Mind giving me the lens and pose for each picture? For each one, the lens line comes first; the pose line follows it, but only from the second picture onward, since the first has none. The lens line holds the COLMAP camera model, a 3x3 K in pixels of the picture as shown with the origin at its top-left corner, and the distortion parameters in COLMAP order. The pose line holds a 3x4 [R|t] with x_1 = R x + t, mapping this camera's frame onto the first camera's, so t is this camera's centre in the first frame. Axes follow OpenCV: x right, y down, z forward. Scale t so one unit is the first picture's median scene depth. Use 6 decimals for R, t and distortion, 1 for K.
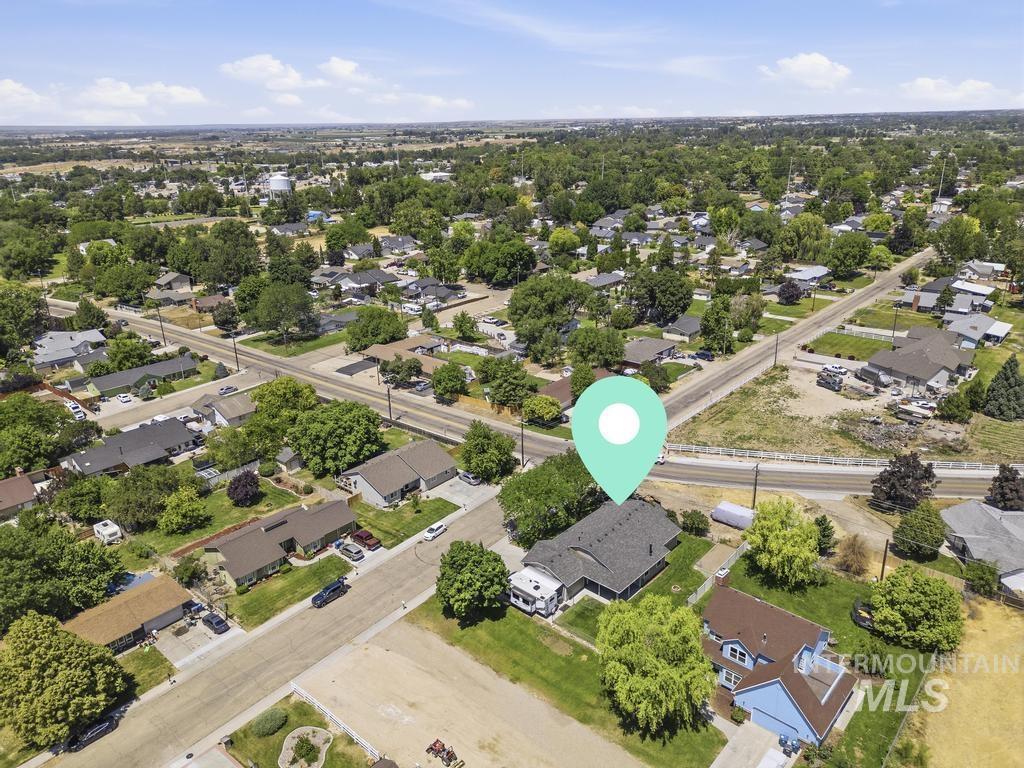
lens RADIAL K [[721.9, 0, 517.0], [0, 721.9, 388.5], [0, 0, 1]] dist [0.085802, -0.093723]
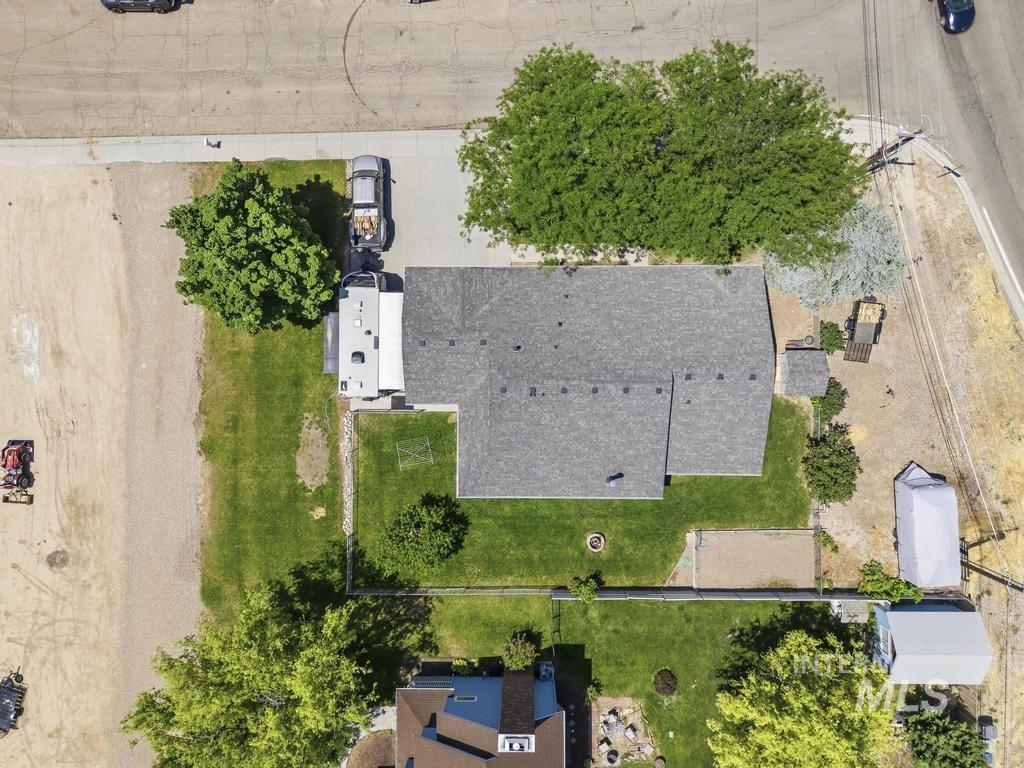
lens RADIAL K [[721.9, 0, 517.0], [0, 721.9, 388.5], [0, 0, 1]] dist [0.085802, -0.093723]
pose [[0.666790, 0.745244, -0.001788, 0.063705], [-0.242786, 0.219494, 0.944922, -0.109151], [0.704589, -0.629630, 0.327291, 0.508088]]
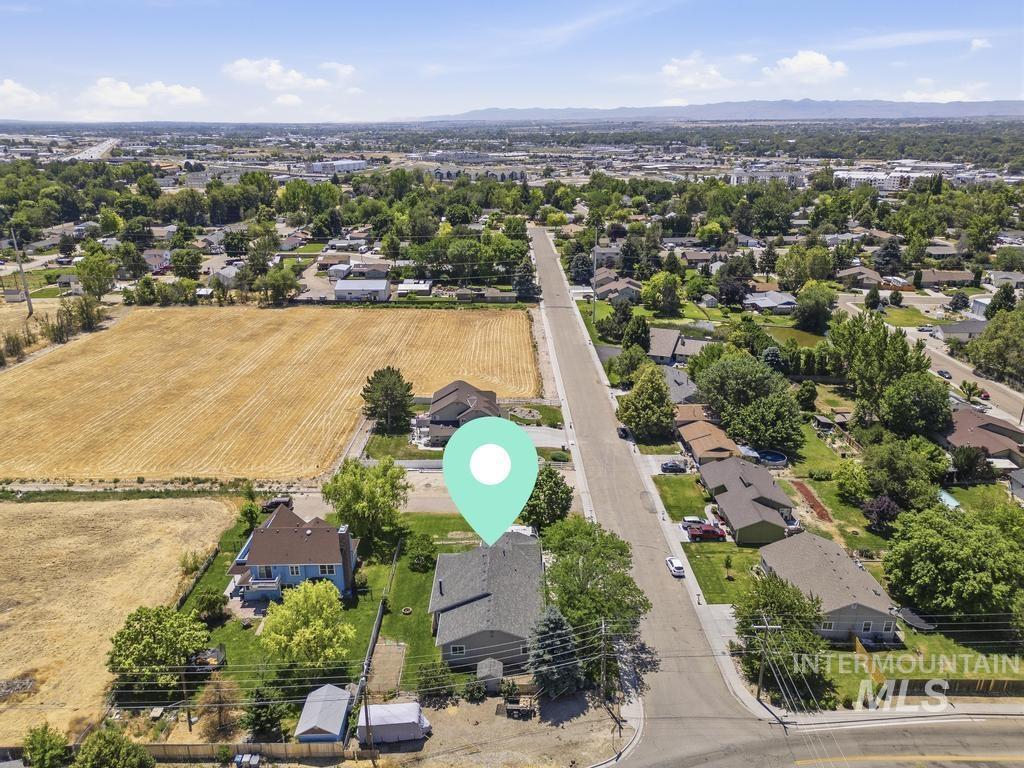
lens RADIAL K [[721.9, 0, 517.0], [0, 721.9, 388.5], [0, 0, 1]] dist [0.085802, -0.093723]
pose [[-0.737867, 0.250314, -0.626814, 0.367258], [-0.215455, 0.792746, 0.570205, -0.304377], [0.639635, 0.555785, -0.531009, 0.833689]]
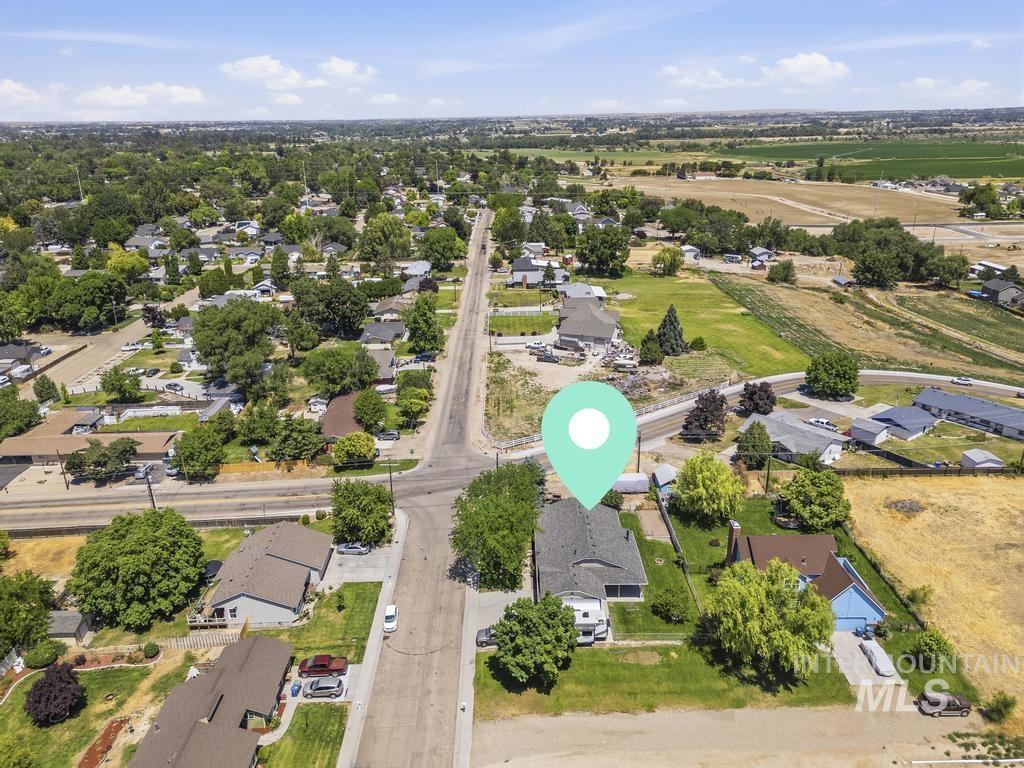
lens RADIAL K [[721.9, 0, 517.0], [0, 721.9, 388.5], [0, 0, 1]] dist [0.085802, -0.093723]
pose [[0.740104, -0.228455, 0.632498, -0.315827], [0.233478, 0.969316, 0.076912, -0.056029], [-0.630661, 0.090751, 0.770734, 0.173109]]
